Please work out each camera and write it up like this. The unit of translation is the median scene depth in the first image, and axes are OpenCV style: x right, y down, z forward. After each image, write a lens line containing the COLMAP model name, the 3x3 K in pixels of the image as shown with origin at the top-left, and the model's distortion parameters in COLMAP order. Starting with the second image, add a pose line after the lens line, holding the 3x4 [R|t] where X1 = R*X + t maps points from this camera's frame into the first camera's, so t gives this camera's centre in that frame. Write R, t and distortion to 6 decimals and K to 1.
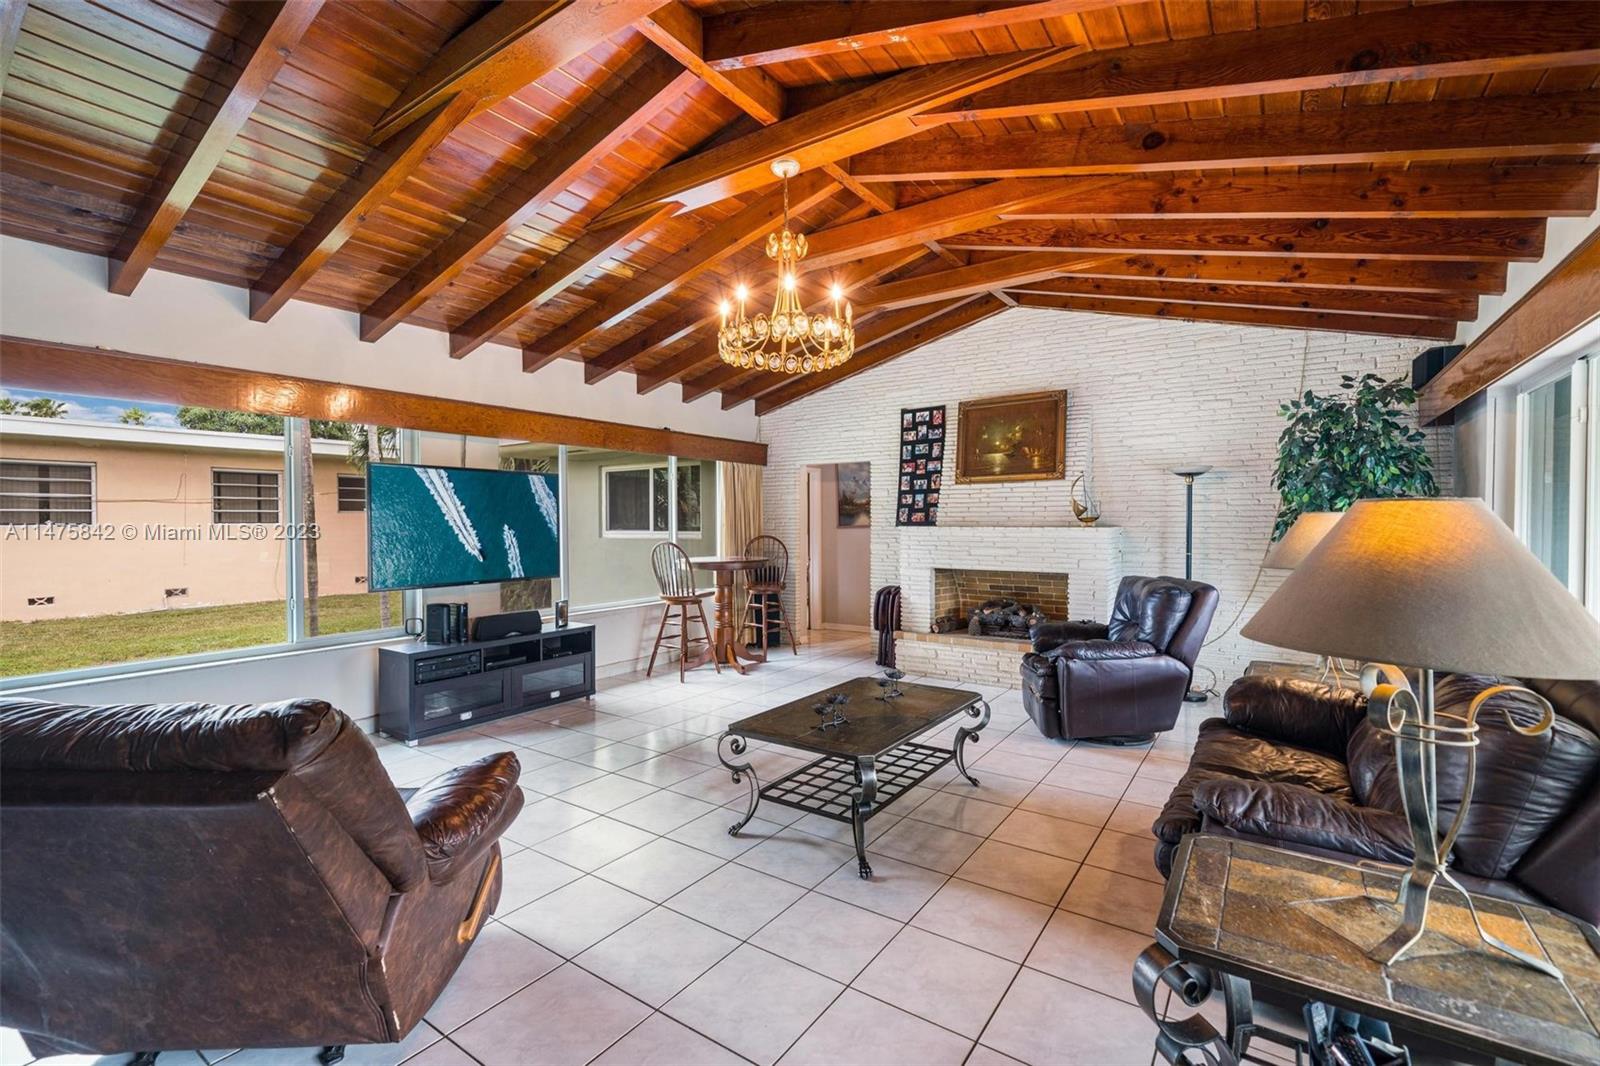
lens RADIAL K [[723.3, 0, 812.1], [0, 723.3, 524.7], [0, 0, 1]] dist [0.001095, 0.000071]
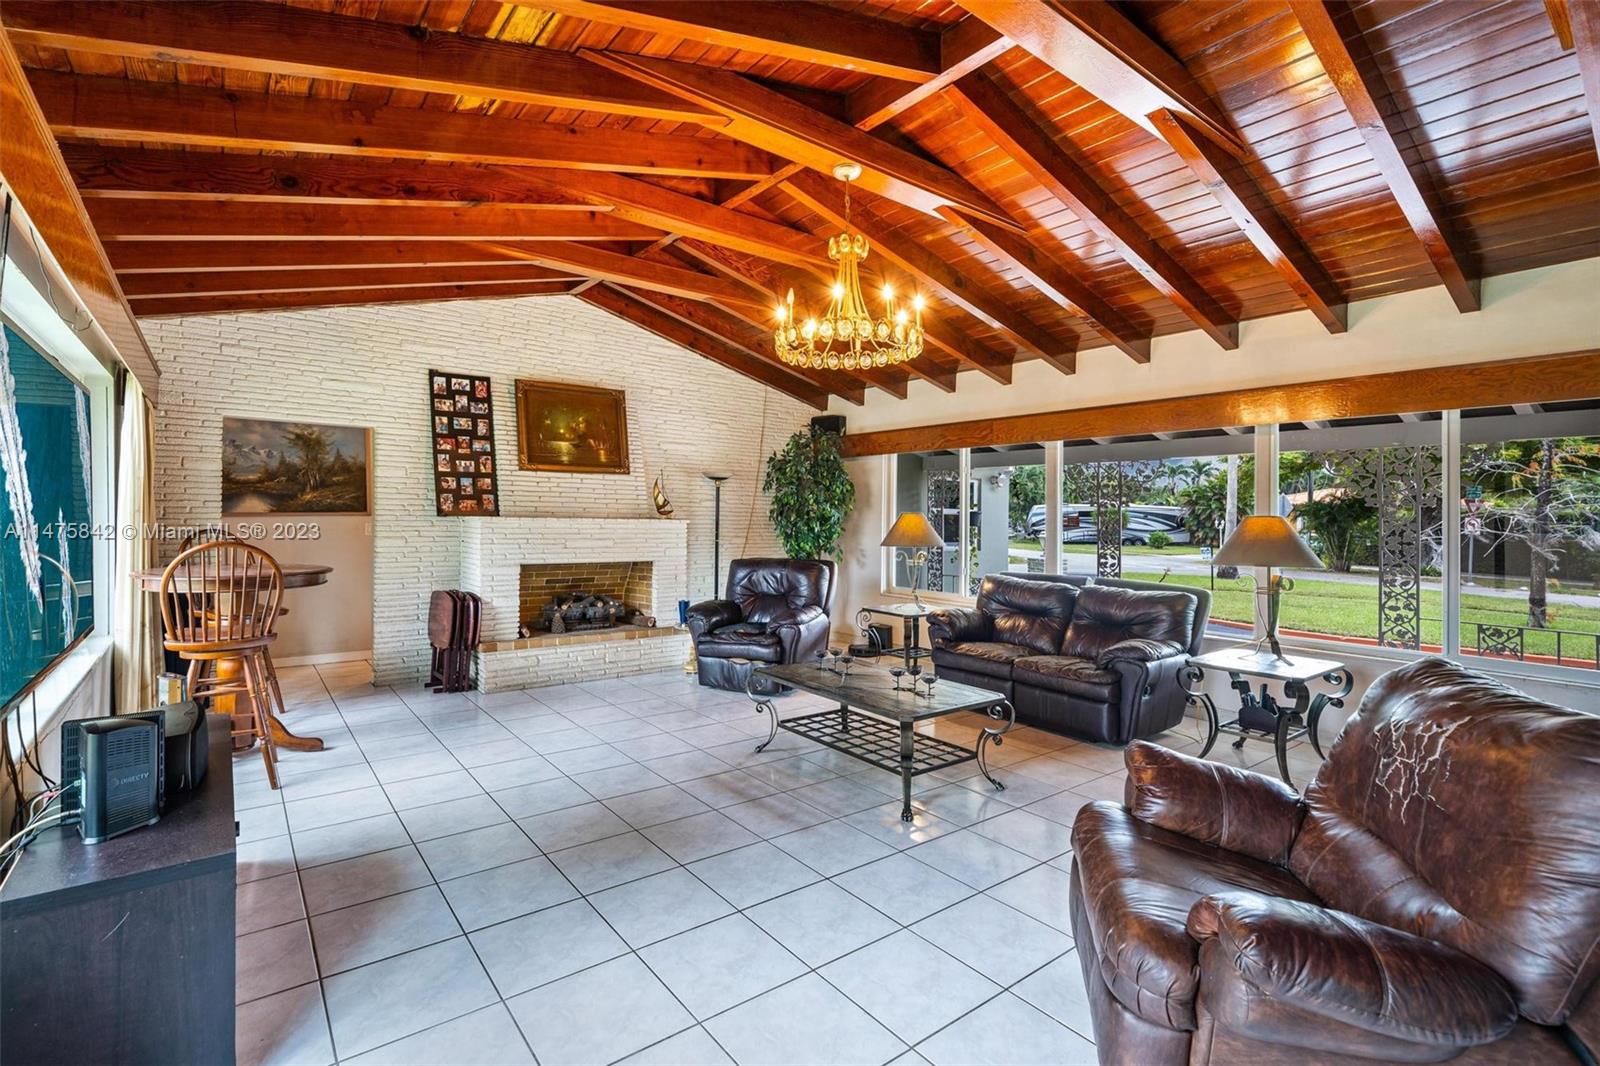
lens RADIAL K [[723.3, 0, 812.1], [0, 723.3, 524.7], [0, 0, 1]] dist [0.001095, 0.000071]
pose [[0.307101, 0.000358, 0.951677, -0.573312], [-0.010677, 0.999938, 0.003069, 0.005276], [-0.951617, -0.011104, 0.307086, 0.399395]]
